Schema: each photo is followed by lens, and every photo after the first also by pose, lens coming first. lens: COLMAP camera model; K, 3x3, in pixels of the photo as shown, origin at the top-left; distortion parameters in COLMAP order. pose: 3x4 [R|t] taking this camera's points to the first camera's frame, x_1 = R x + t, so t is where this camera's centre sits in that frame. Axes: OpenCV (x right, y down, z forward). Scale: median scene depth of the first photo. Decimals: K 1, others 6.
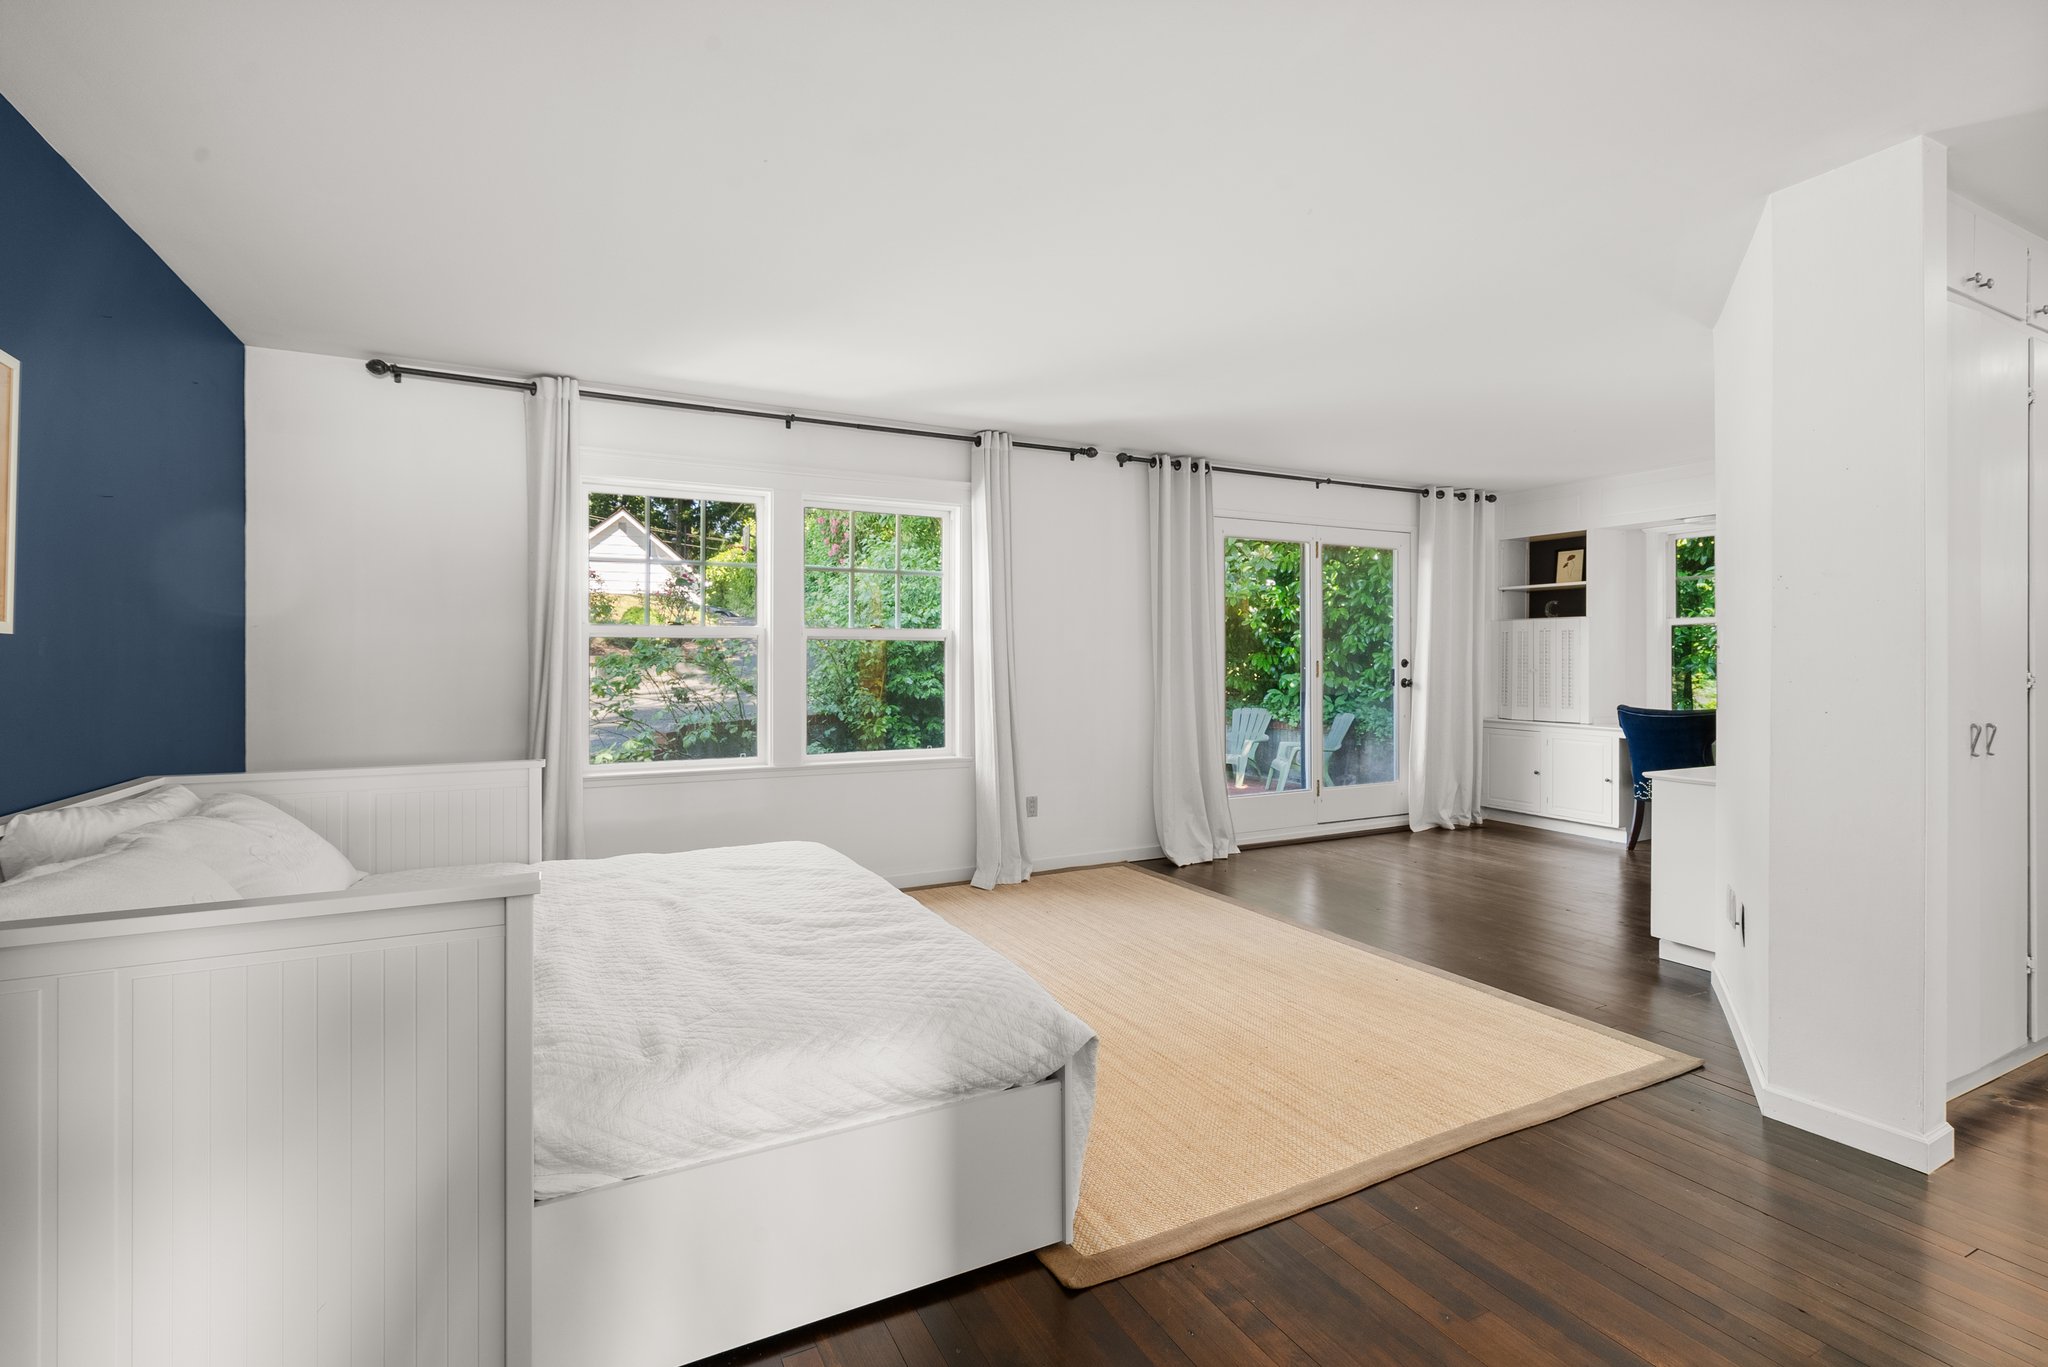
lens RADIAL K [[940.4, 0, 1026.9], [0, 940.4, 664.9], [0, 0, 1]] dist [-0.011947, 0.004501]
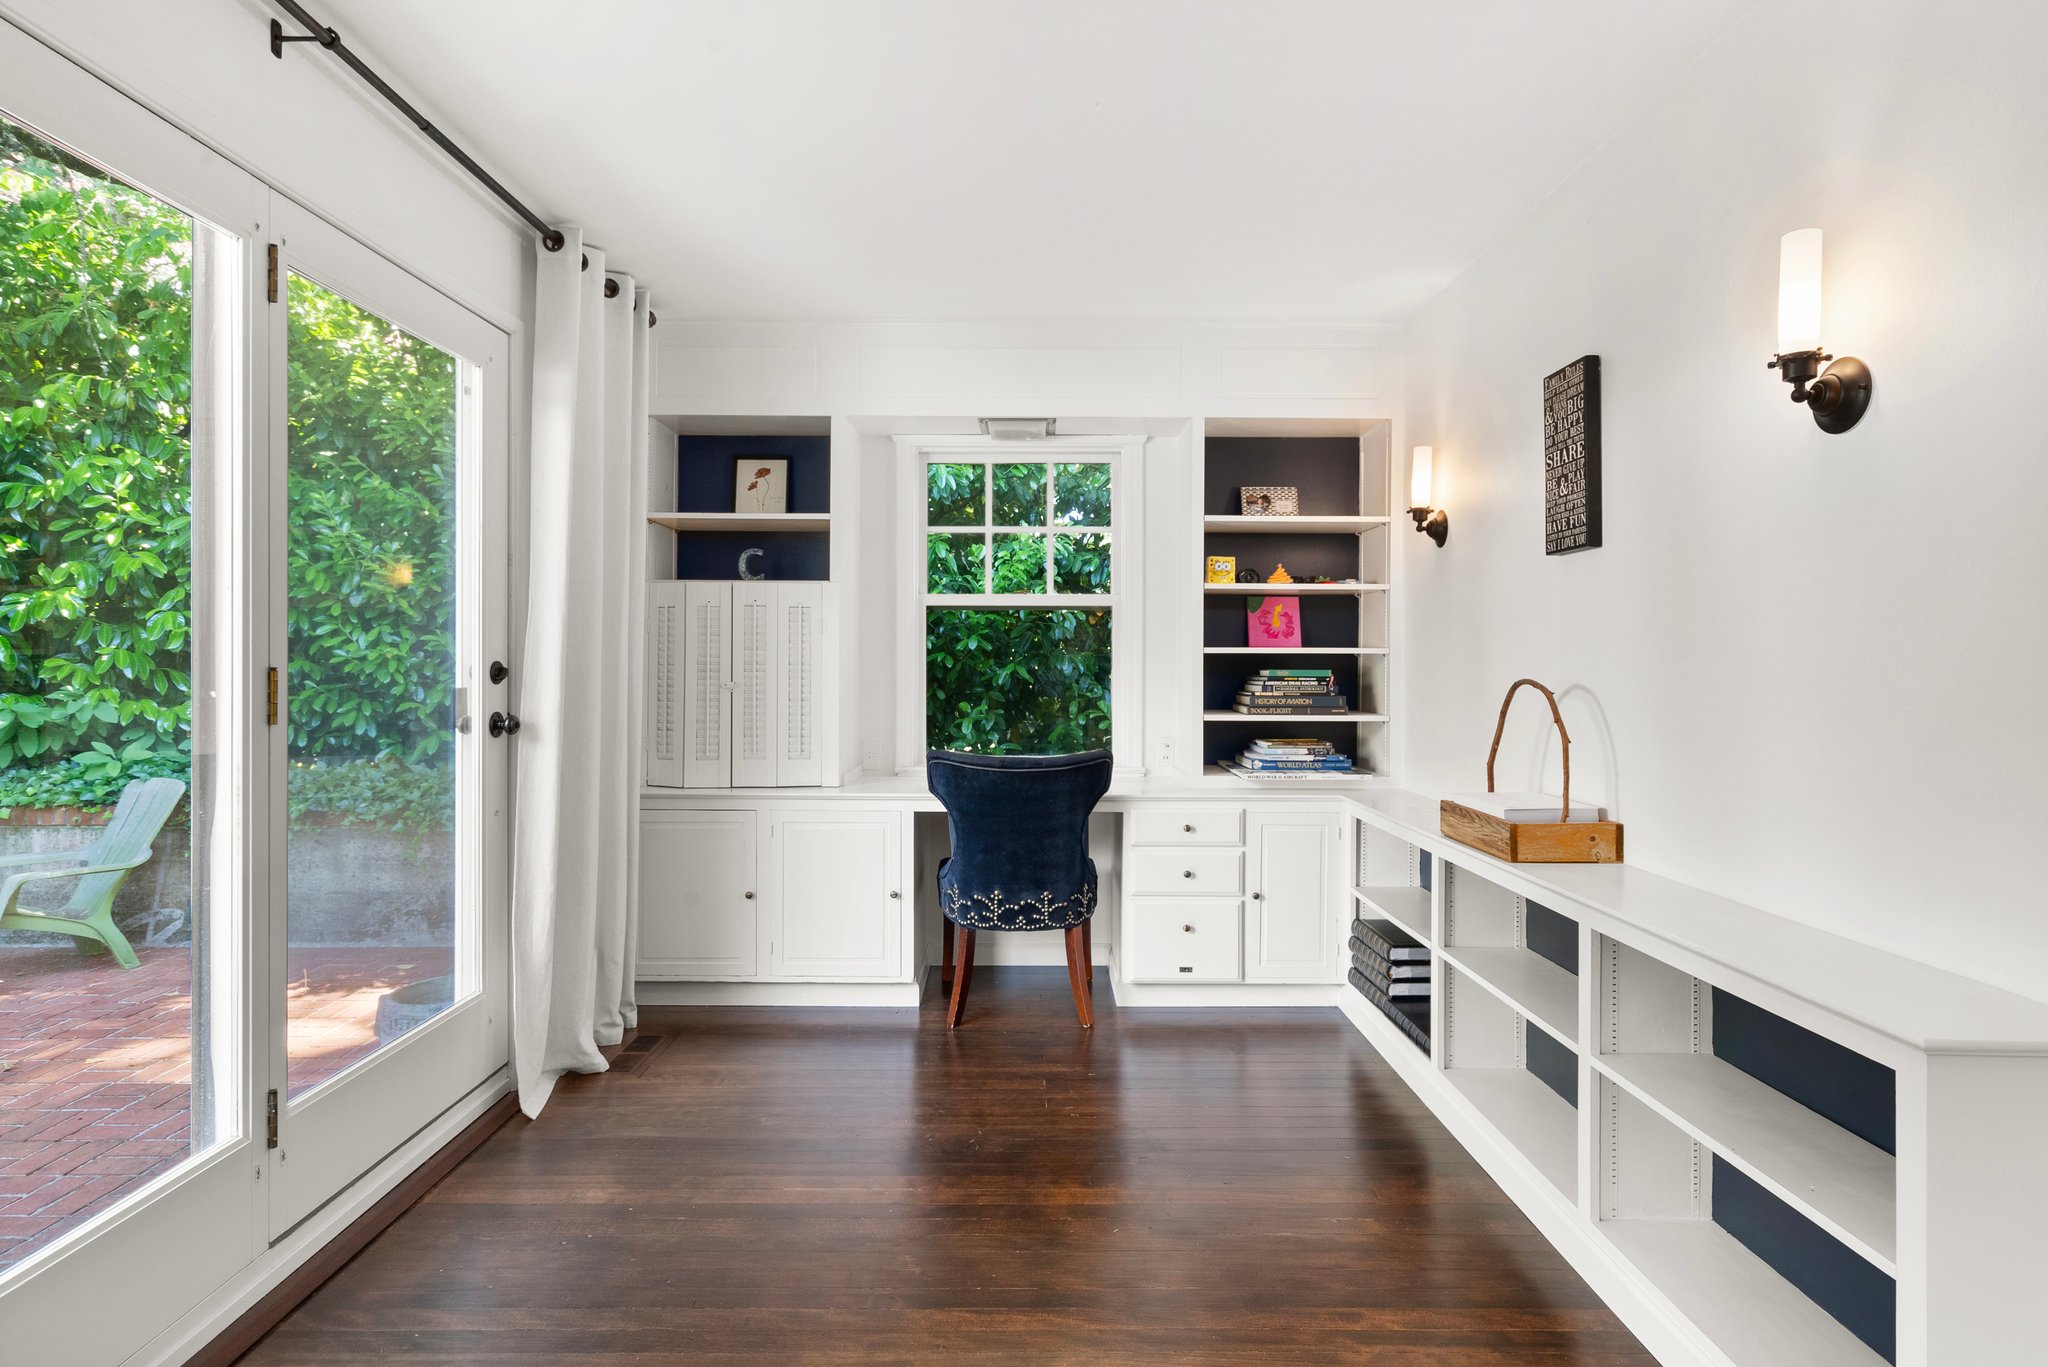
lens RADIAL K [[1038.3, 0, 1025.1], [0, 1038.3, 651.1], [0, 0, 1]] dist [-0.001271, 0.008800]
pose [[0.460202, 0.009979, 0.887758, 0.125610], [0.004812, 0.999894, -0.013734, -0.003702], [-0.887801, 0.010592, 0.460105, 0.603900]]
